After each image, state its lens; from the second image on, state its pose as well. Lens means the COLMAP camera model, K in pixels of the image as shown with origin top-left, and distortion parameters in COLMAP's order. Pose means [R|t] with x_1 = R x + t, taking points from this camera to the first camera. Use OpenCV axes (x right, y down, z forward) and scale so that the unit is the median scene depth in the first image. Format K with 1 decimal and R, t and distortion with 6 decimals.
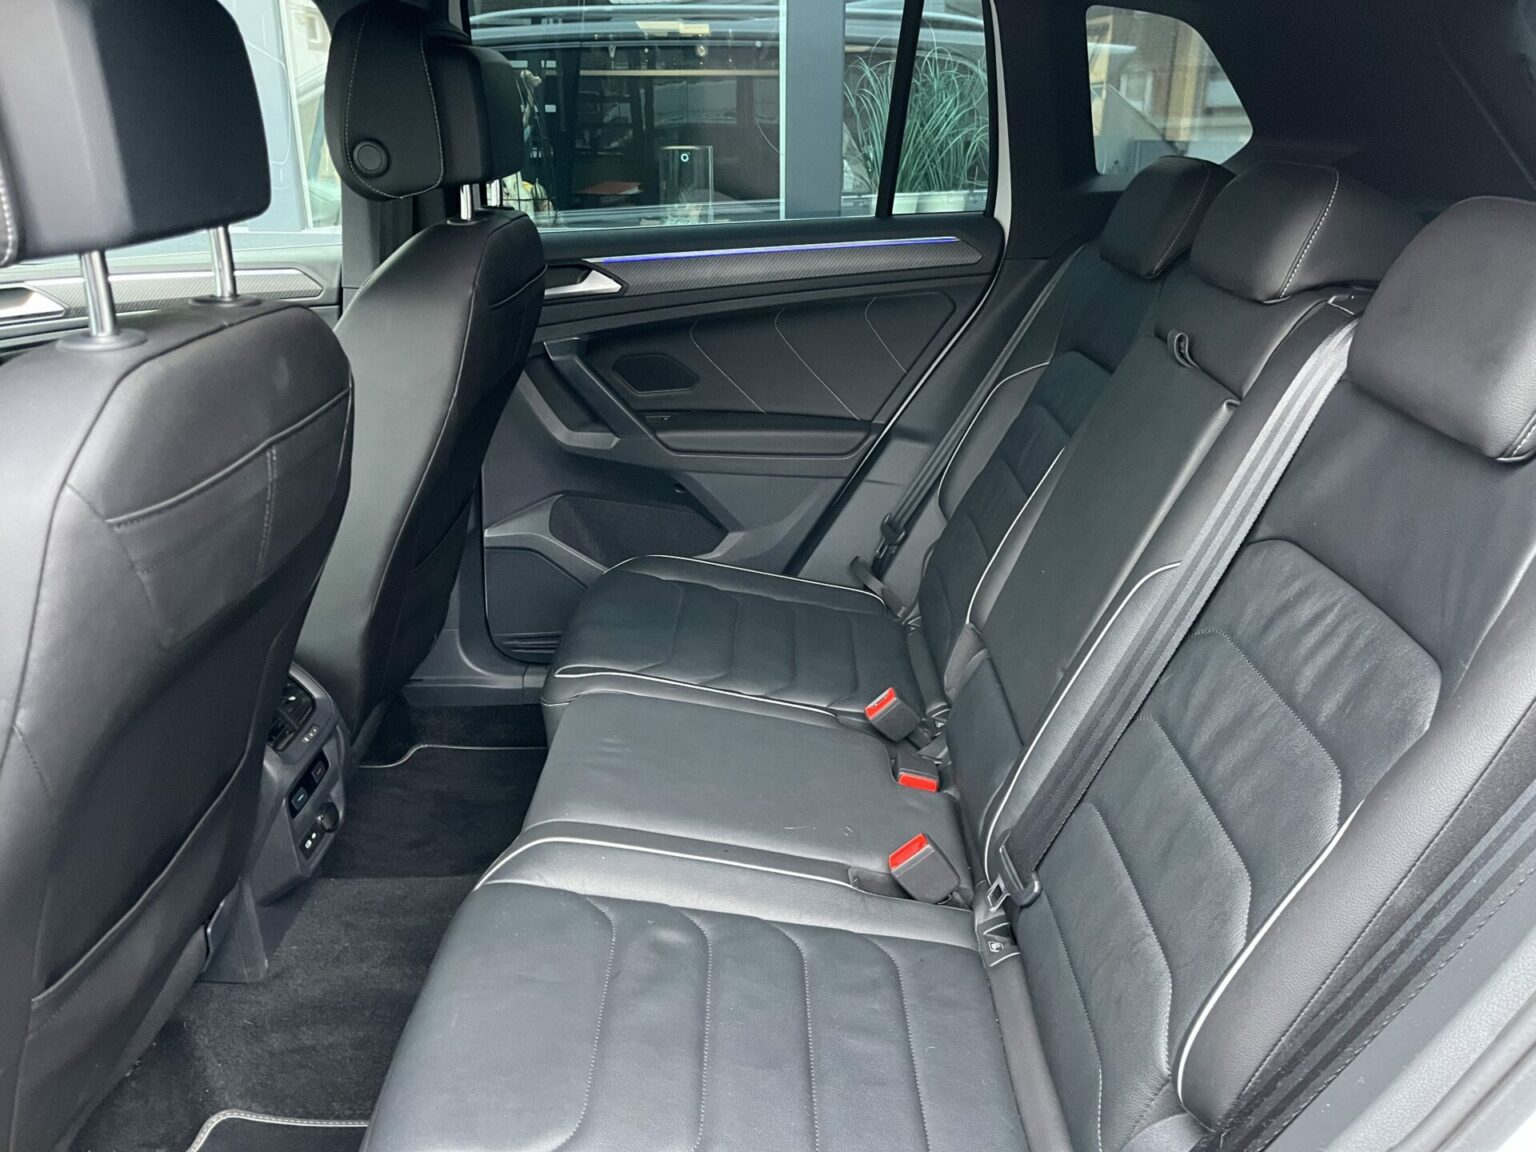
lens RADIAL K [[1173.0, 0, 760.5], [0, 1173.0, 578.2], [0, 0, 1]] dist [0.056297, -0.059655]
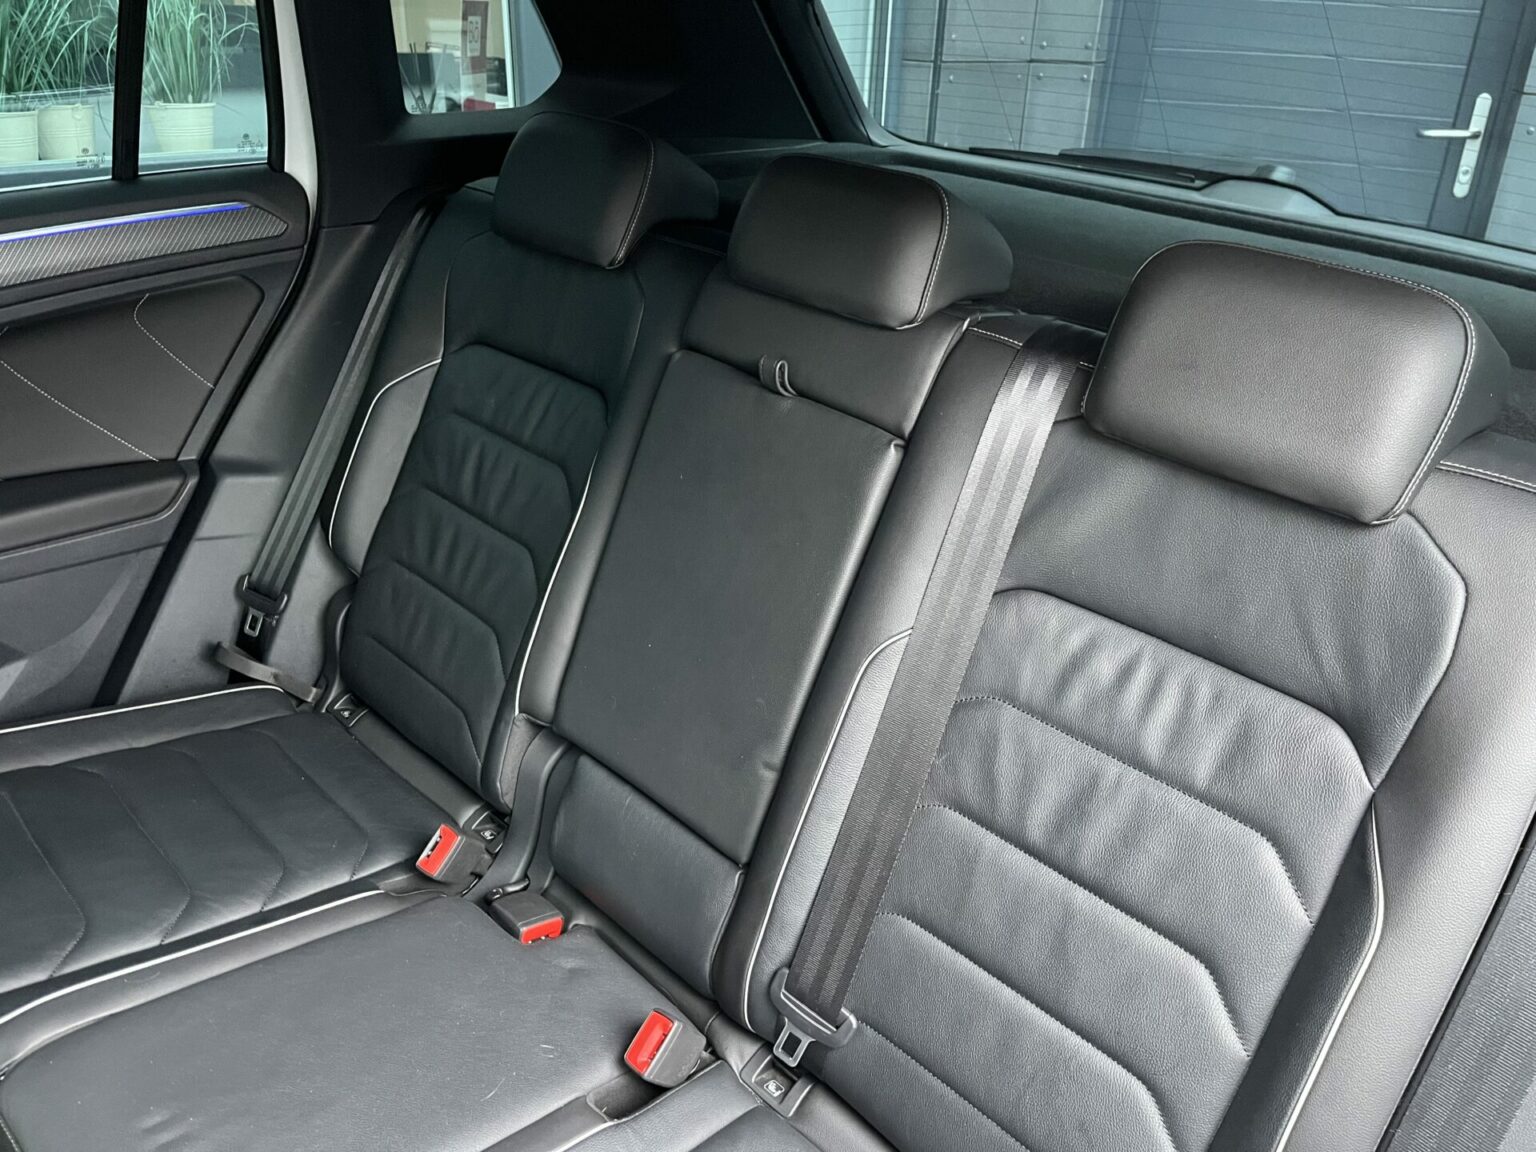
lens RADIAL K [[1173.0, 0, 760.5], [0, 1173.0, 578.2], [0, 0, 1]] dist [0.056297, -0.059655]
pose [[0.693860, -0.287645, 0.660166, -0.191914], [0.210351, 0.957733, 0.196213, -0.155421], [-0.688703, 0.002722, 0.725039, 0.255943]]
